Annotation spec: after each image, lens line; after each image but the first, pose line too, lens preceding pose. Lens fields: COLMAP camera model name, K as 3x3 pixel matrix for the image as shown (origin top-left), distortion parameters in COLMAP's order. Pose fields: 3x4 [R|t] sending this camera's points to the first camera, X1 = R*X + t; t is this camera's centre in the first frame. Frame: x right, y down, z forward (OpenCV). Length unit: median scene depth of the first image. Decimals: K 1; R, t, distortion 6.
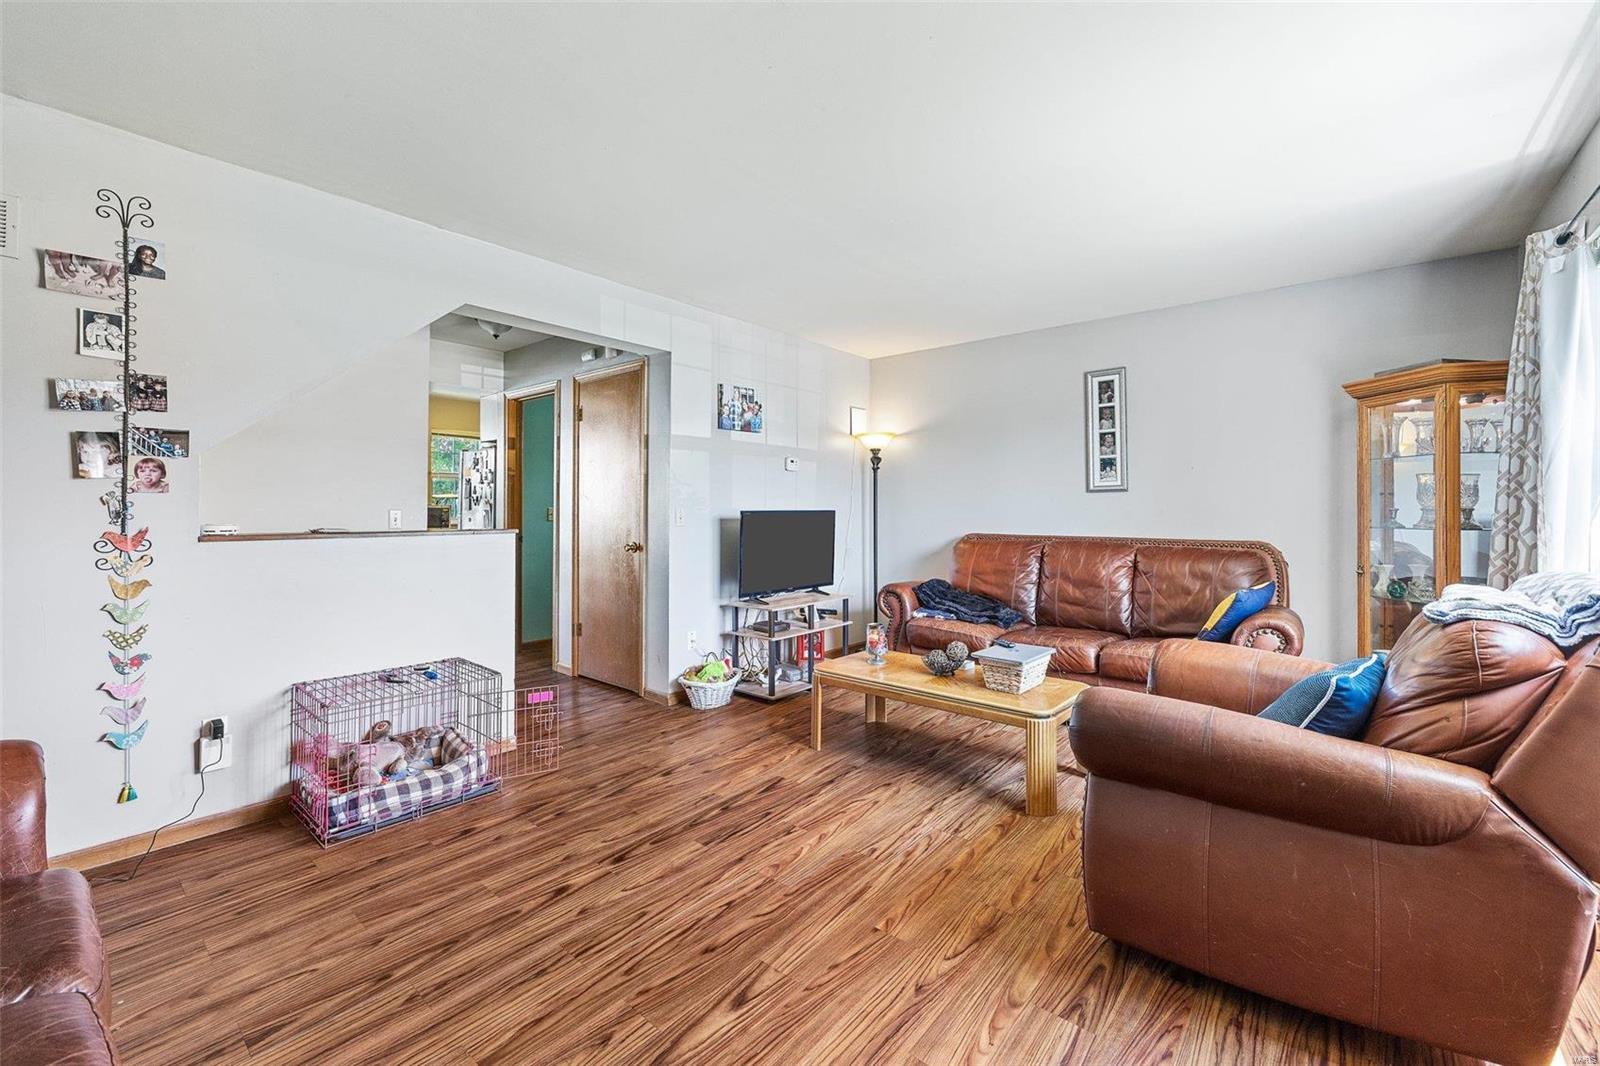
lens RADIAL K [[648.1, 0, 825.7], [0, 648.1, 500.7], [0, 0, 1]] dist [-0.008593, 0.001467]
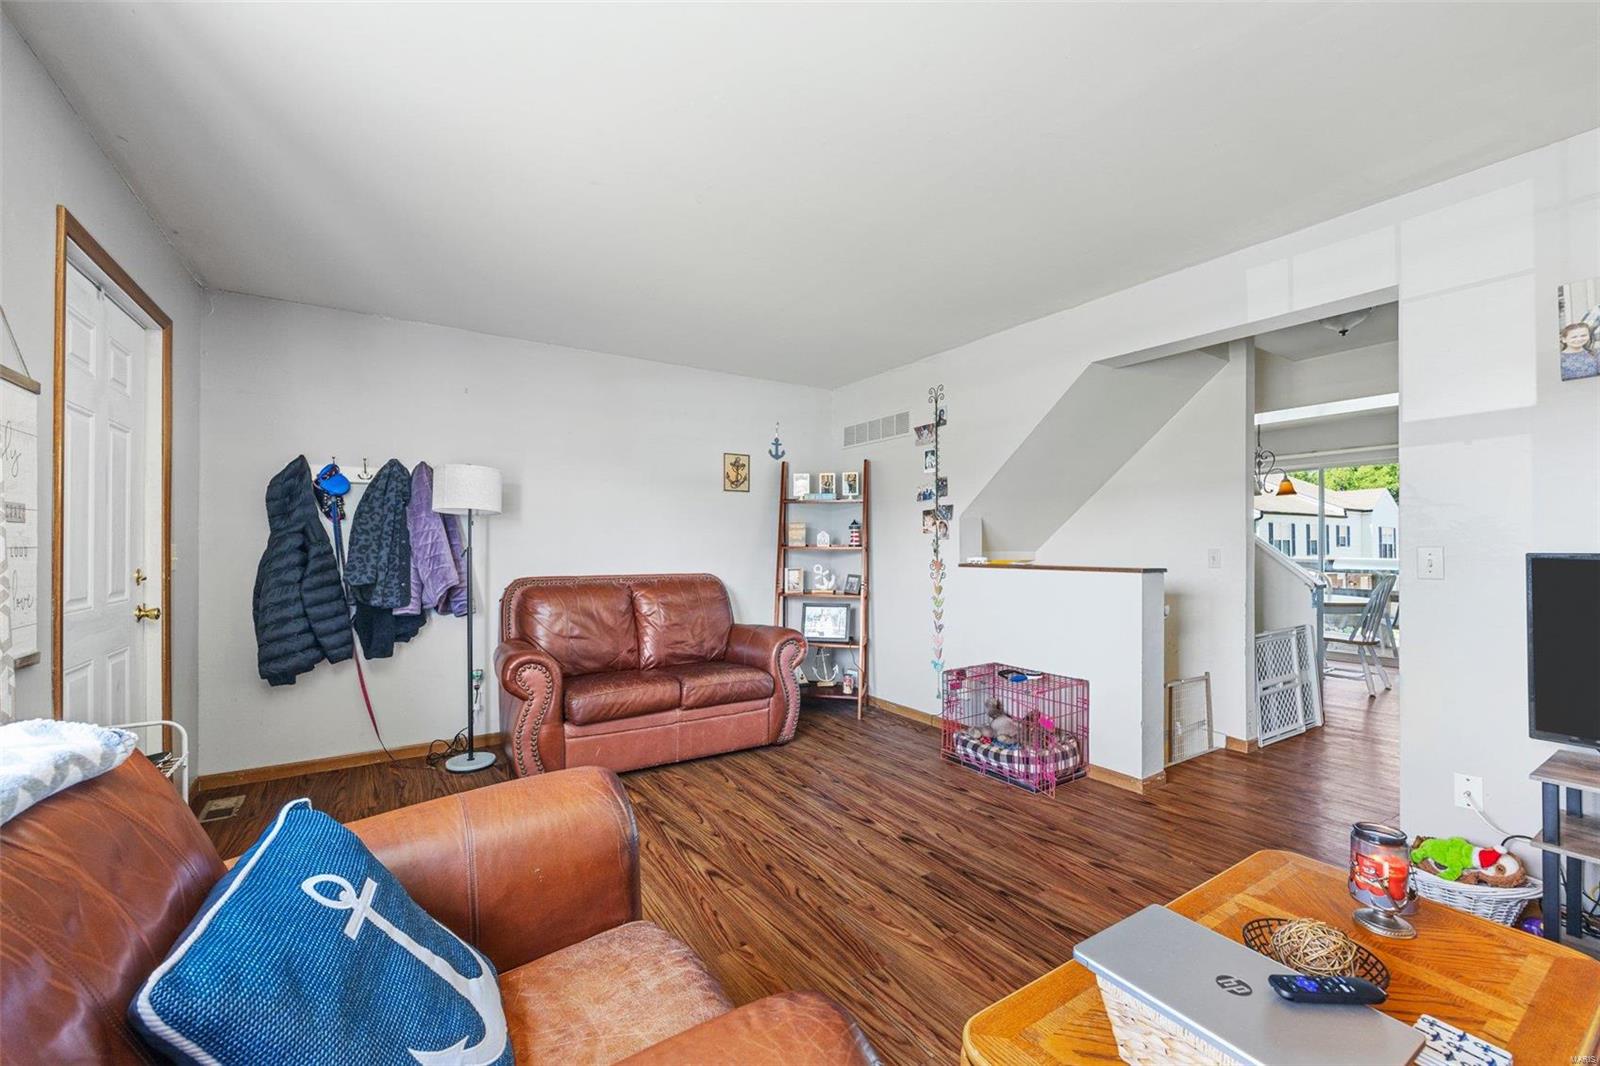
lens RADIAL K [[648.1, 0, 803.7], [0, 648.1, 541.4], [0, 0, 1]] dist [-0.008593, 0.001467]
pose [[-0.304518, -0.006943, -0.952481, 0.936741], [0.011231, 0.999878, -0.010879, 0.009903], [0.952440, -0.014010, -0.304403, 1.252123]]
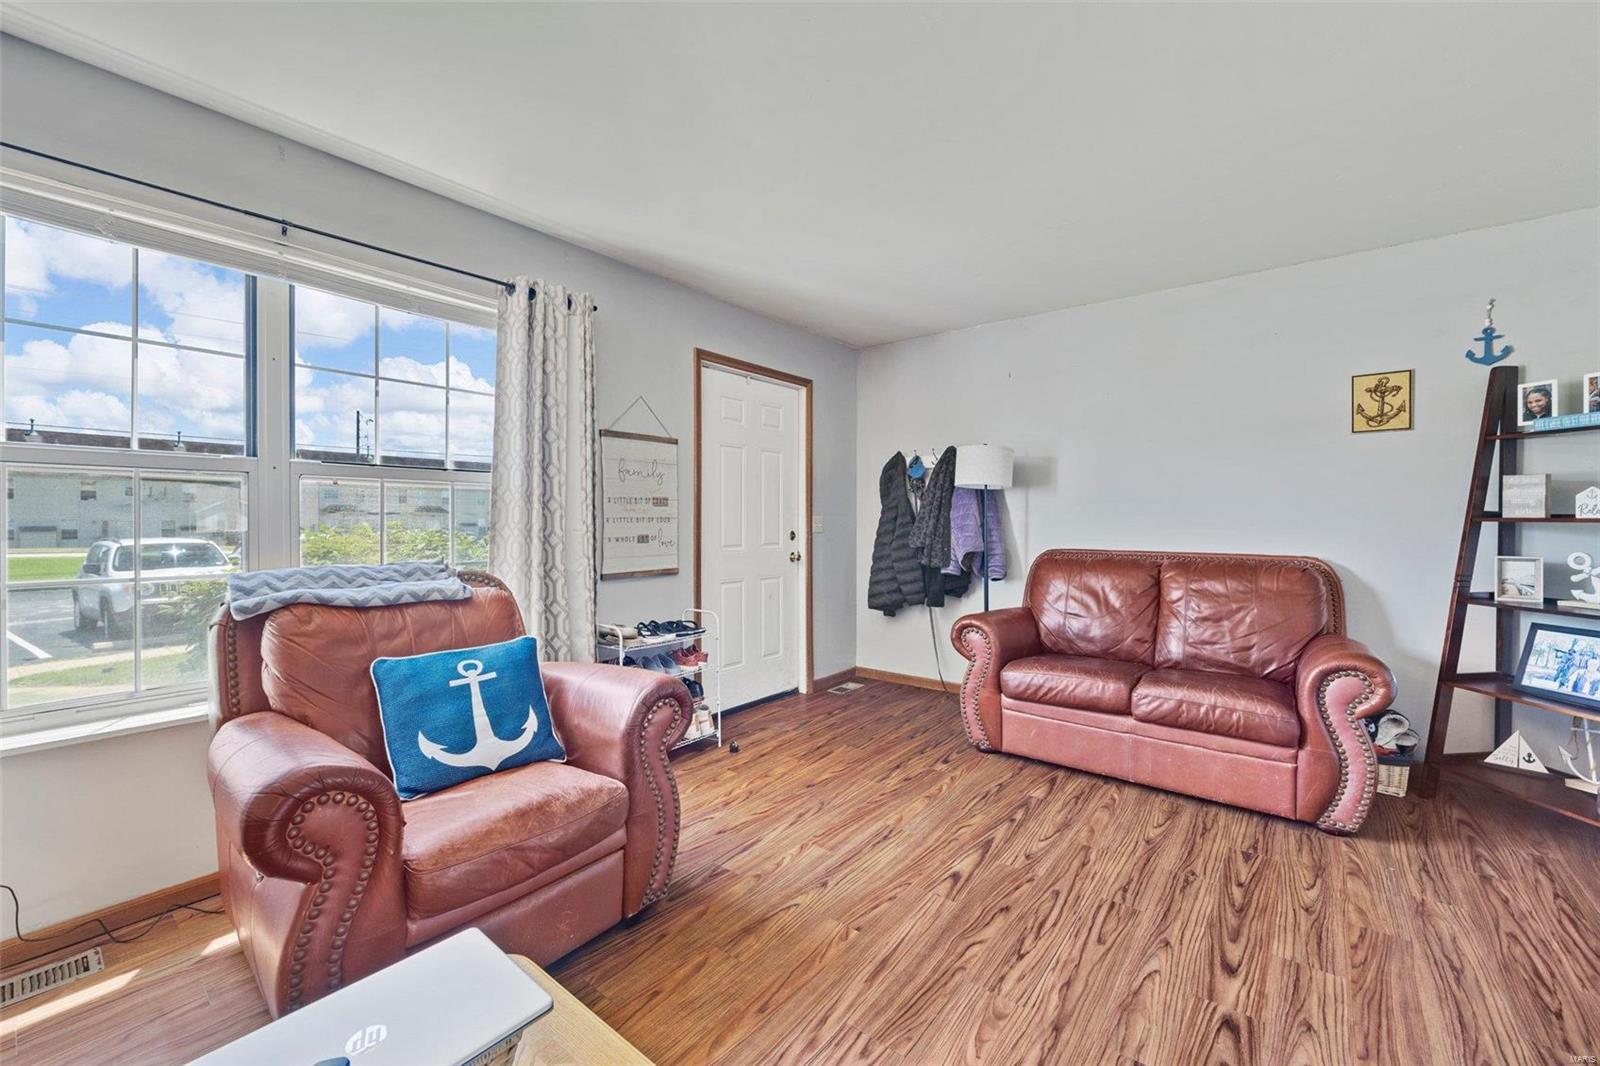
lens RADIAL K [[648.1, 0, 796.4], [0, 648.1, 521.8], [0, 0, 1]] dist [-0.008593, 0.001467]
pose [[-0.999996, -0.000347, 0.002710, 0.152059], [-0.000366, 0.999976, -0.006916, 0.020112], [-0.002707, -0.006917, -0.999972, 1.780274]]
